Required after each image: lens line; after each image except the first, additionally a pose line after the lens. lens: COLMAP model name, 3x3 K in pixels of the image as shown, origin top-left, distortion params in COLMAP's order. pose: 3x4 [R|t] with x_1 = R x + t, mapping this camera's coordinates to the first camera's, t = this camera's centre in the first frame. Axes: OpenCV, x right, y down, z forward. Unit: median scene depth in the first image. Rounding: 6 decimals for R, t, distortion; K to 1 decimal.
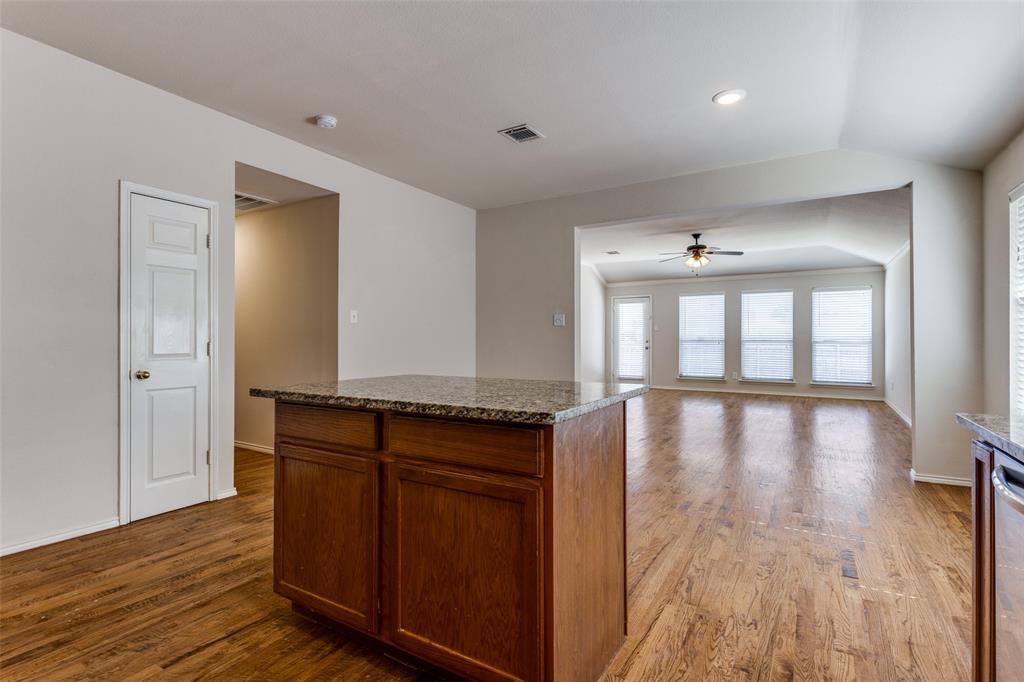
lens RADIAL K [[514.0, 0, 479.2], [0, 514.0, 343.4], [0, 0, 1]] dist [-0.002433, -0.003783]
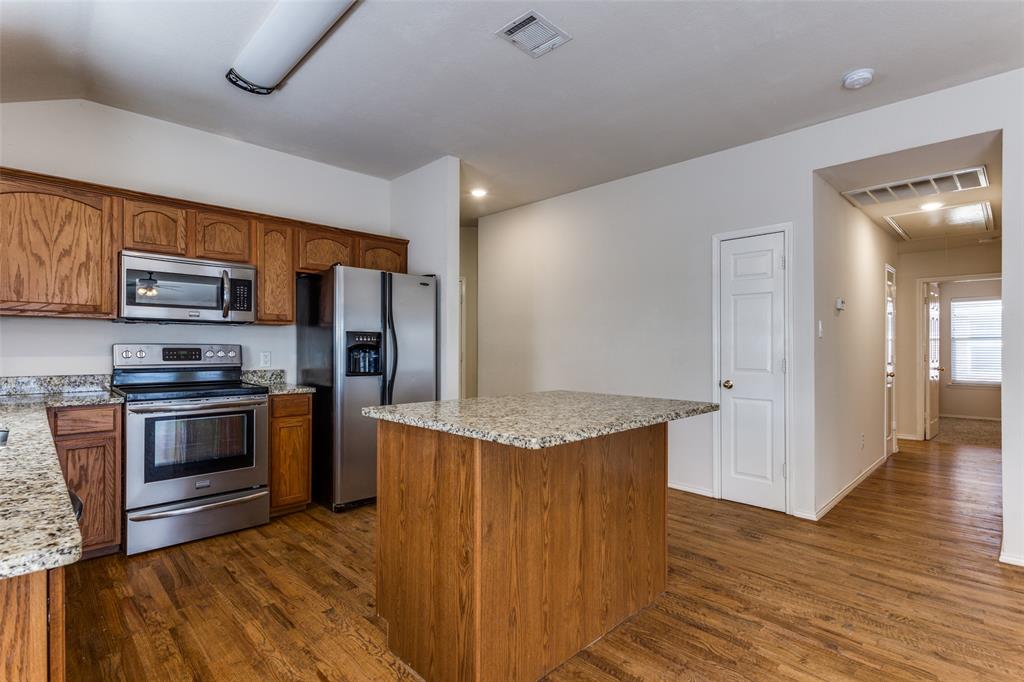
lens RADIAL K [[496.5, 0, 509.5], [0, 496.5, 344.0], [0, 0, 1]] dist [0.004492, -0.004522]
pose [[-0.214699, -0.004943, -0.976668, 0.274800], [-0.016733, 0.999859, -0.001382, -0.012129], [0.976537, 0.016045, -0.214751, 0.310869]]
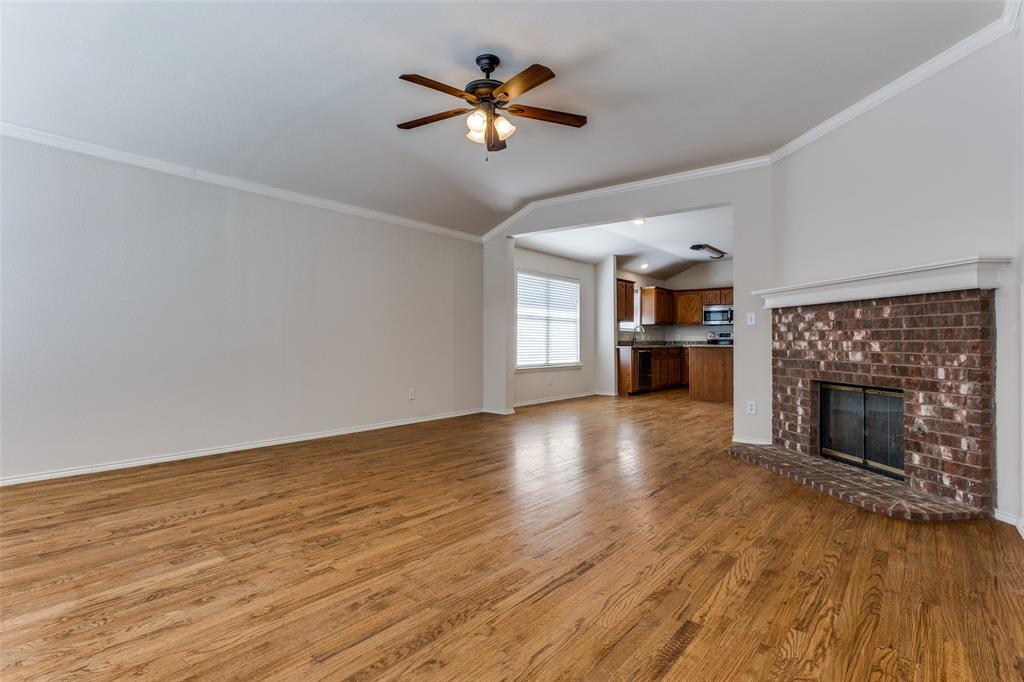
lens RADIAL K [[514.0, 0, 508.8], [0, 514.0, 337.9], [0, 0, 1]] dist [-0.002433, -0.003783]
pose [[-0.995500, 0.000859, 0.094762, 0.368159], [0.001100, 0.999996, 0.002489, 0.004915], [-0.094759, 0.002582, -0.995497, 1.446189]]
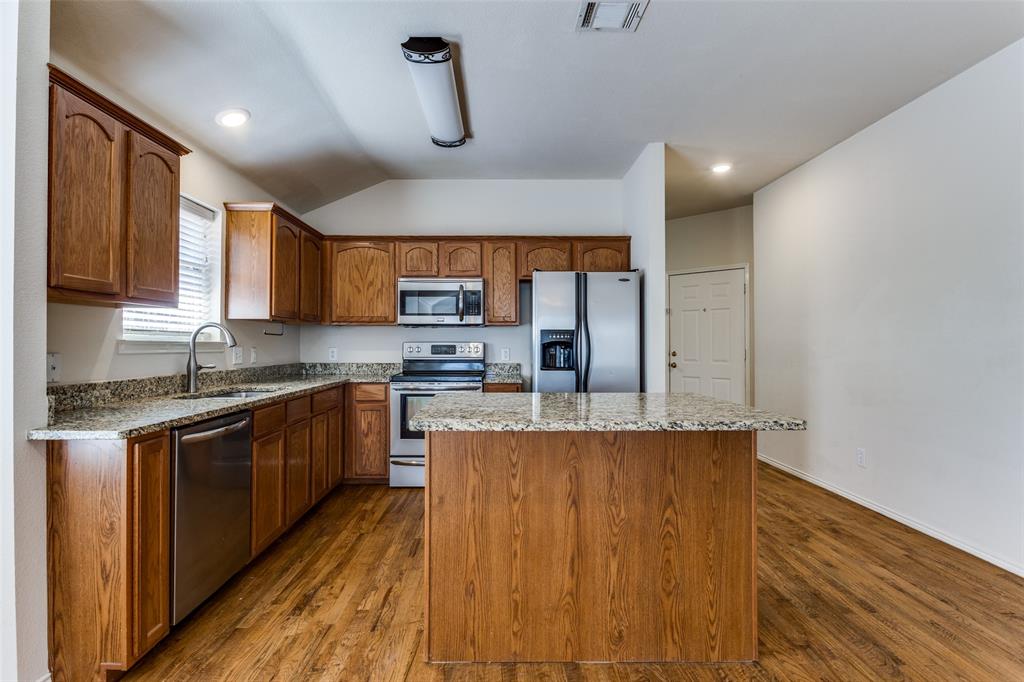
lens RADIAL K [[514.0, 0, 498.1], [0, 514.0, 338.7], [0, 0, 1]] dist [-0.002433, -0.003783]
pose [[-0.835962, -0.003112, -0.548779, 0.183025], [-0.005246, 0.999984, 0.002319, -0.013698], [0.548763, 0.004817, -0.835964, 0.486599]]
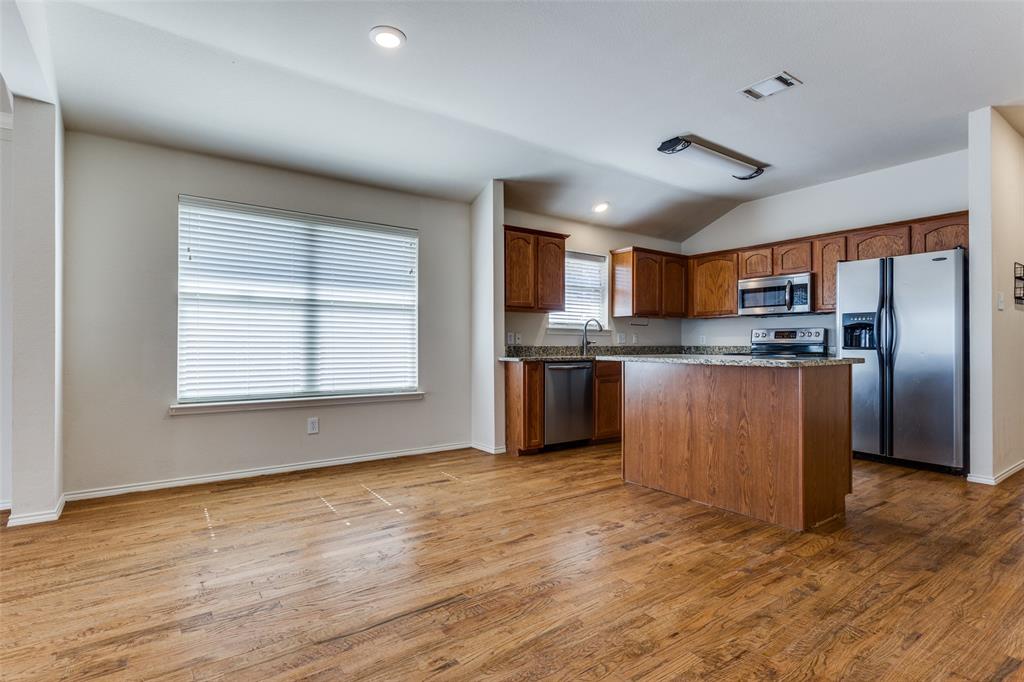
lens RADIAL K [[496.5, 0, 480.6], [0, 496.5, 341.5], [0, 0, 1]] dist [0.004492, -0.004522]
pose [[-0.912791, 0.002544, 0.408419, -0.000443], [0.004183, 0.999986, 0.003119, 0.006788], [-0.408406, 0.004556, -0.912789, 0.768256]]
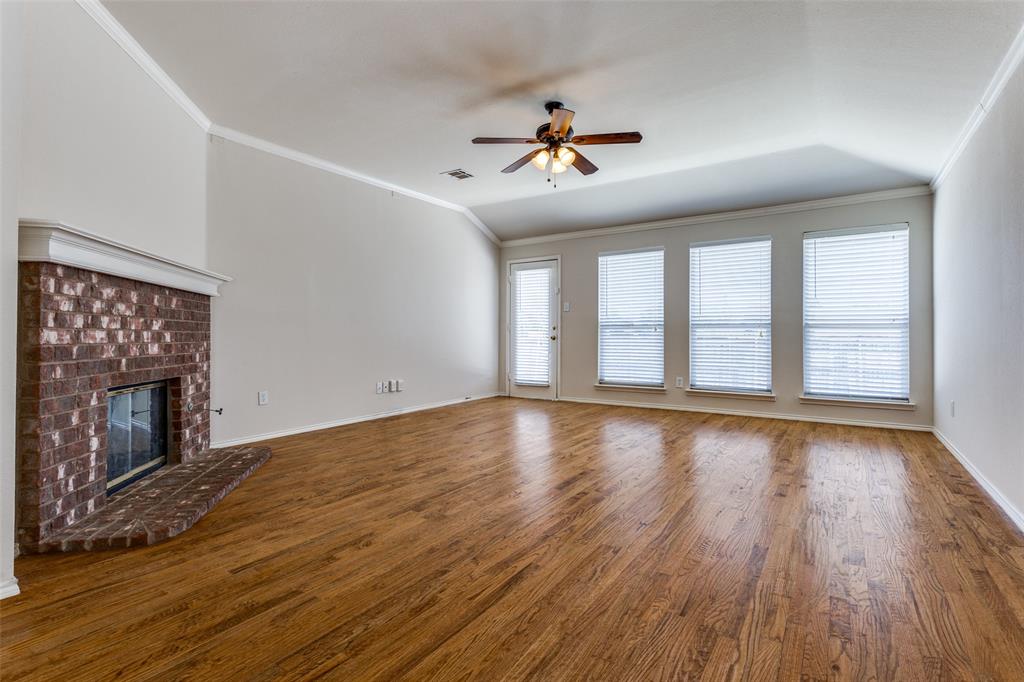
lens RADIAL K [[496.5, 0, 505.2], [0, 496.5, 338.2], [0, 0, 1]] dist [0.004492, -0.004522]
pose [[0.999743, 0.000841, -0.022655, 0.387083], [-0.000971, 0.999983, -0.005734, 0.017546], [0.022650, 0.005754, 0.999727, 0.513215]]
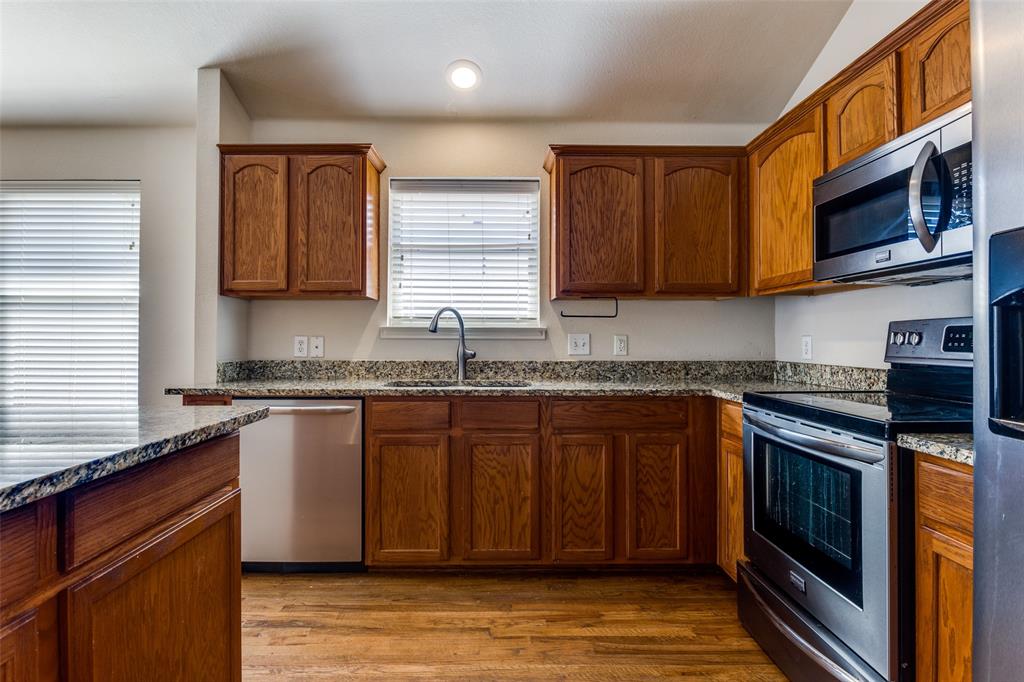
lens RADIAL K [[514.0, 0, 498.5], [0, 514.0, 337.2], [0, 0, 1]] dist [-0.002433, -0.003783]
pose [[-0.550585, 0.007619, 0.834744, -0.183365], [0.011492, 0.999933, -0.001547, -0.000793], [-0.834700, 0.008741, -0.550635, 0.208939]]
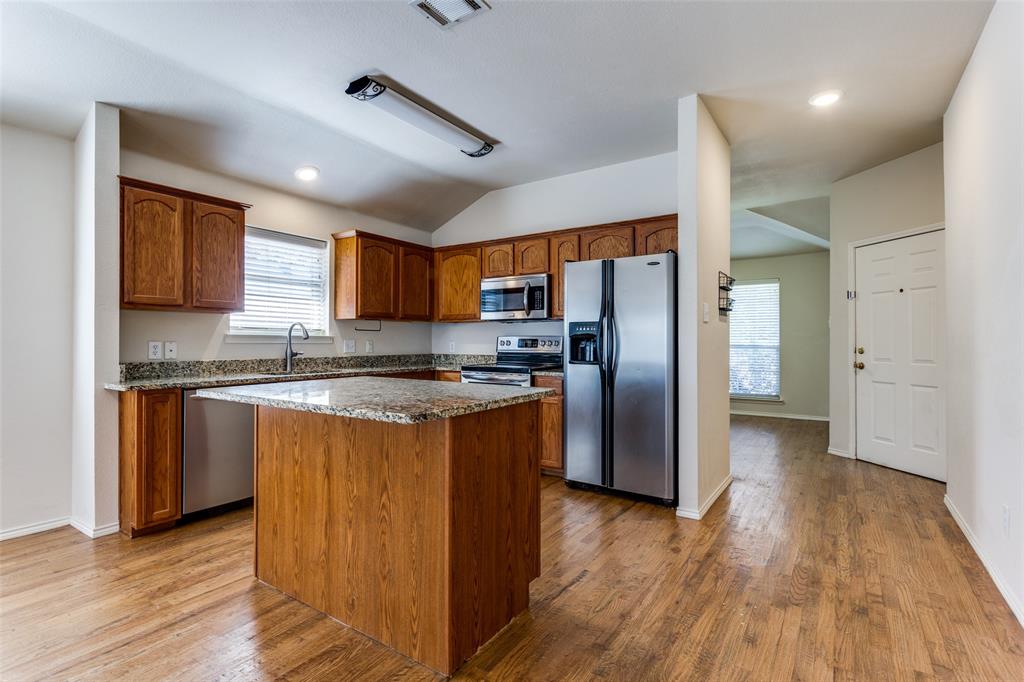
lens RADIAL K [[496.5, 0, 501.0], [0, 496.5, 337.8], [0, 0, 1]] dist [0.004492, -0.004522]
pose [[-0.999440, 0.002306, 0.033392, -0.097491], [0.002514, 0.999978, 0.006181, -0.009549], [-0.033377, 0.006261, -0.999423, 0.569791]]
